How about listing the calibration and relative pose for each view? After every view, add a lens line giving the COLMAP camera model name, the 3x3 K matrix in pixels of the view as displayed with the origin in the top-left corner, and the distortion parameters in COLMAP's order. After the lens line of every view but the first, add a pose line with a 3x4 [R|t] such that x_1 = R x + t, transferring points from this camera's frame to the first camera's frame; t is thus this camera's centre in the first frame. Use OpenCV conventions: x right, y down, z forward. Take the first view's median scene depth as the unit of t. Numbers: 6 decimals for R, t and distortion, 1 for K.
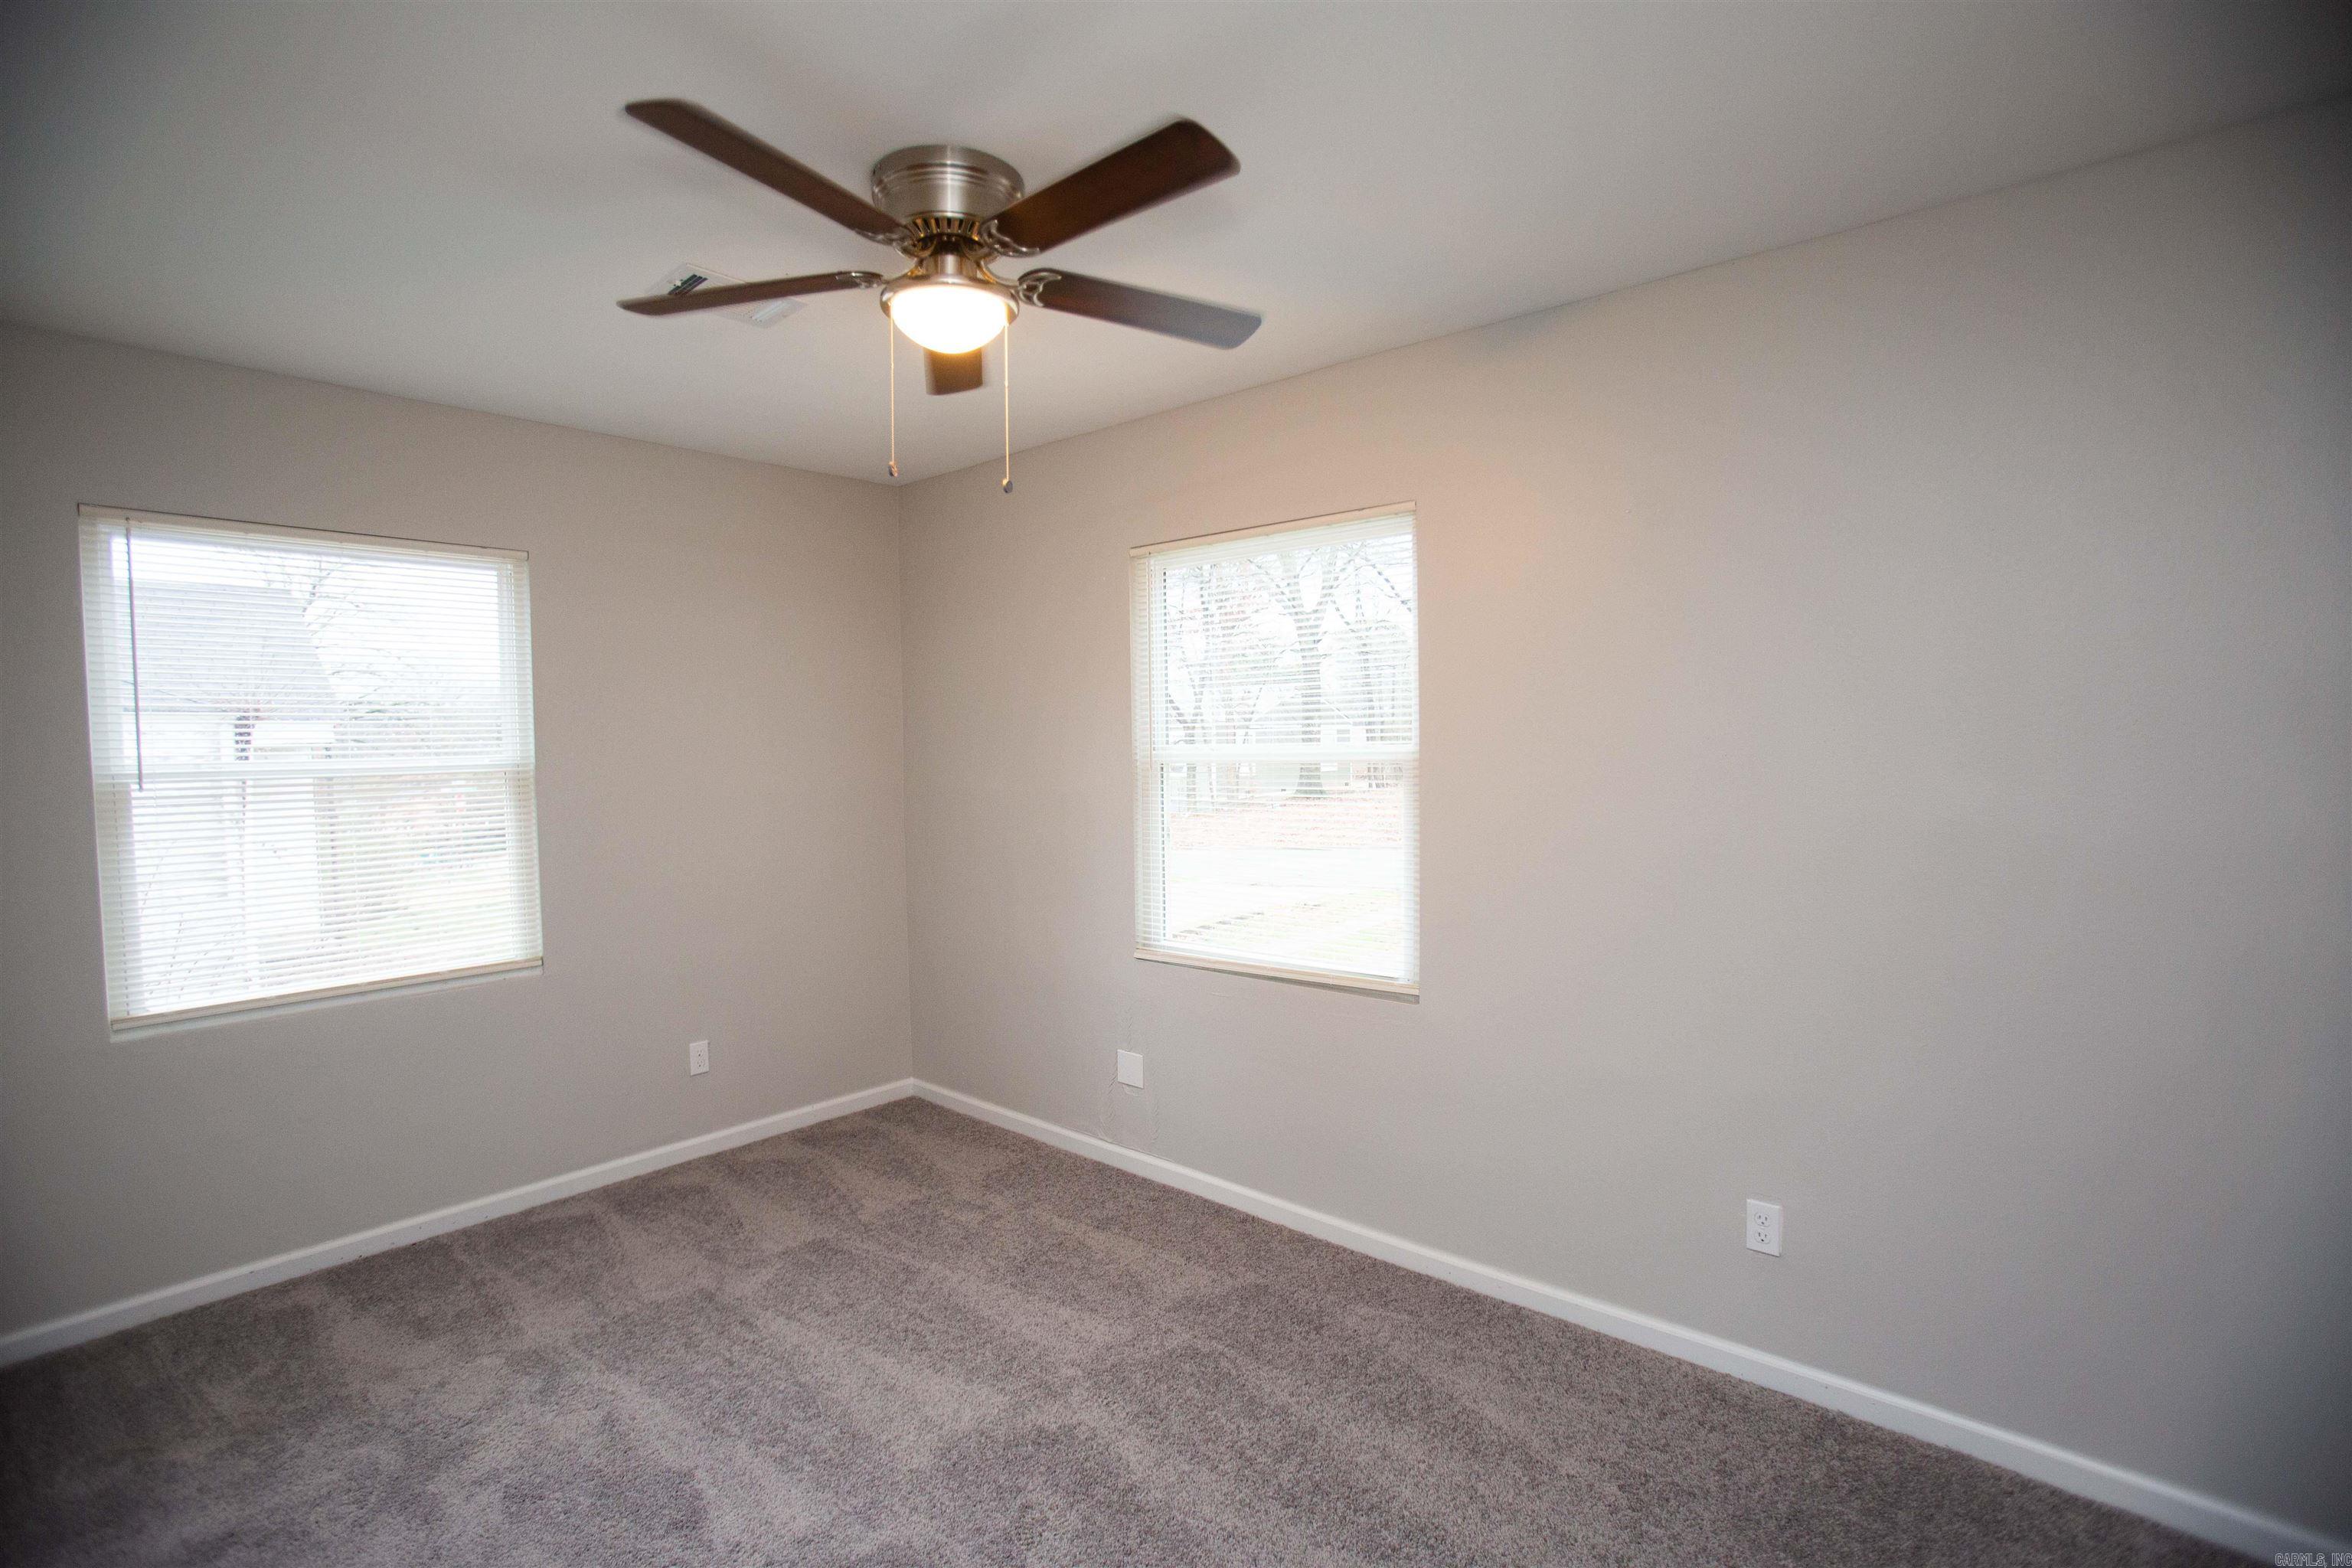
lens RADIAL K [[1075.2, 0, 1158.1], [0, 1075.2, 785.7], [0, 0, 1]] dist [-0.076892, 0.032623]
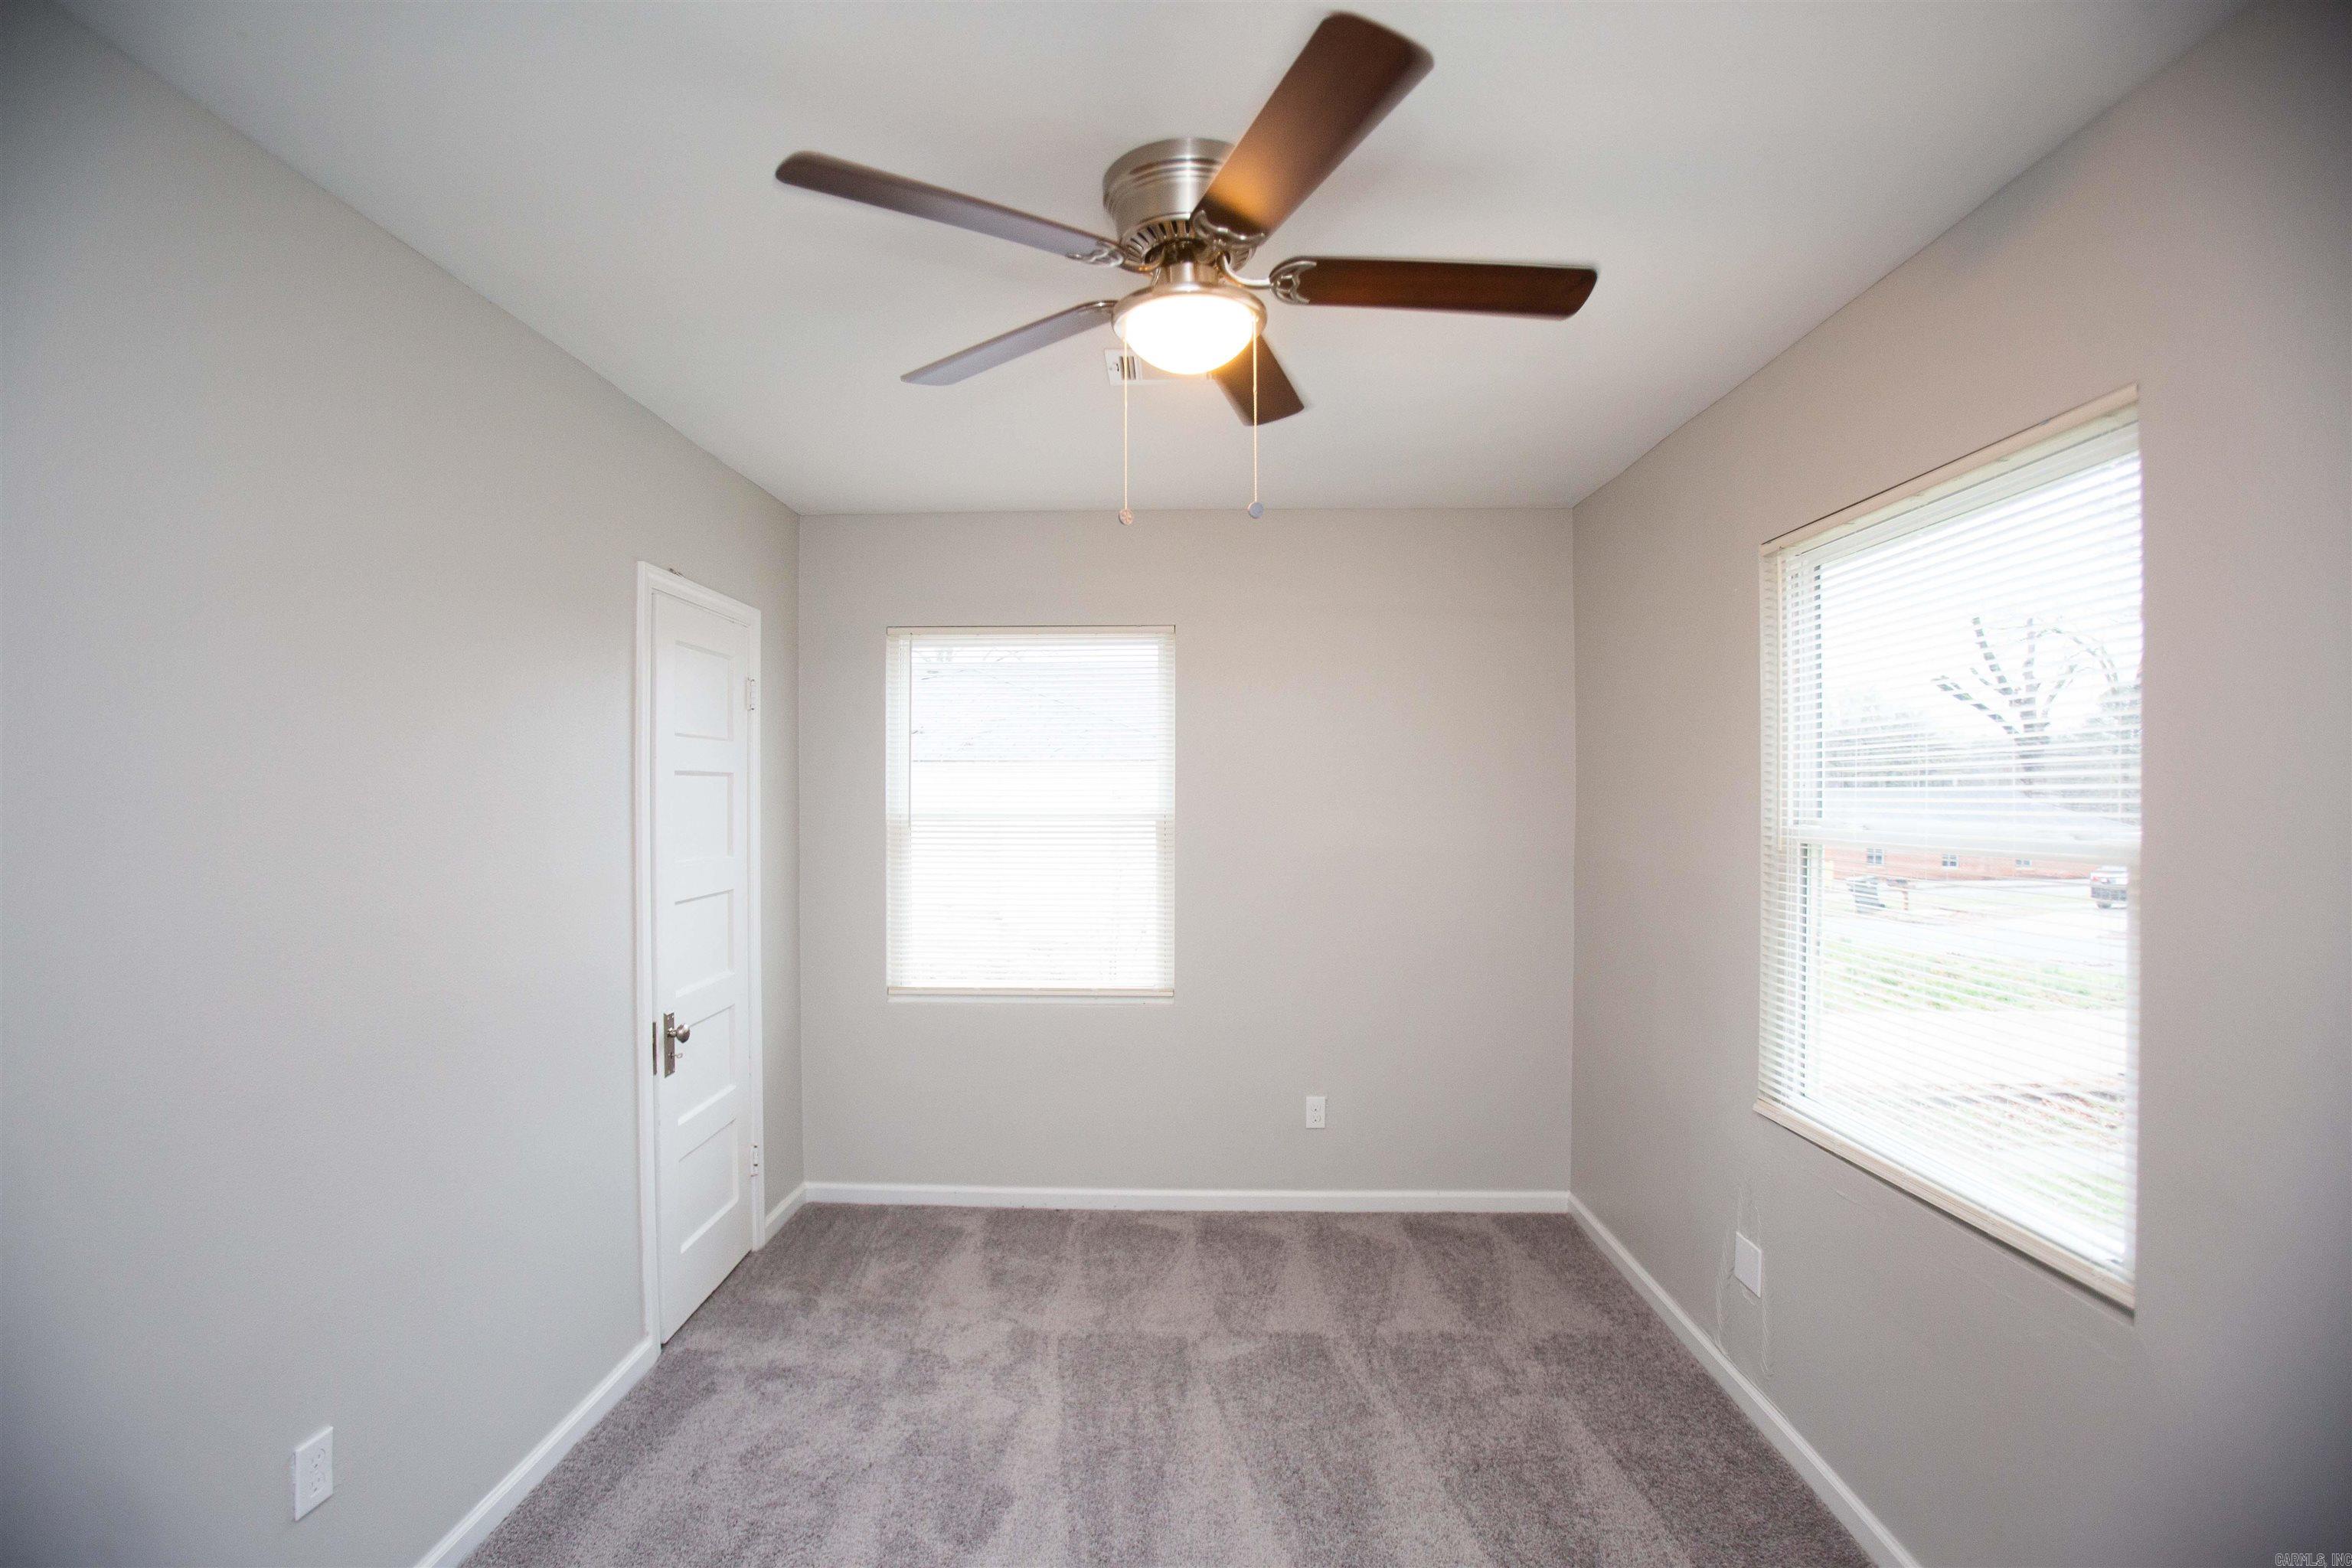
lens RADIAL K [[1109.4, 0, 1236.9], [0, 1109.4, 771.4], [0, 0, 1]] dist [-0.109004, 0.080317]
pose [[0.645287, 0.009226, -0.763885, 0.358674], [-0.042984, 0.998781, -0.024248, -0.042345], [0.762730, 0.048481, 0.644897, 0.298916]]
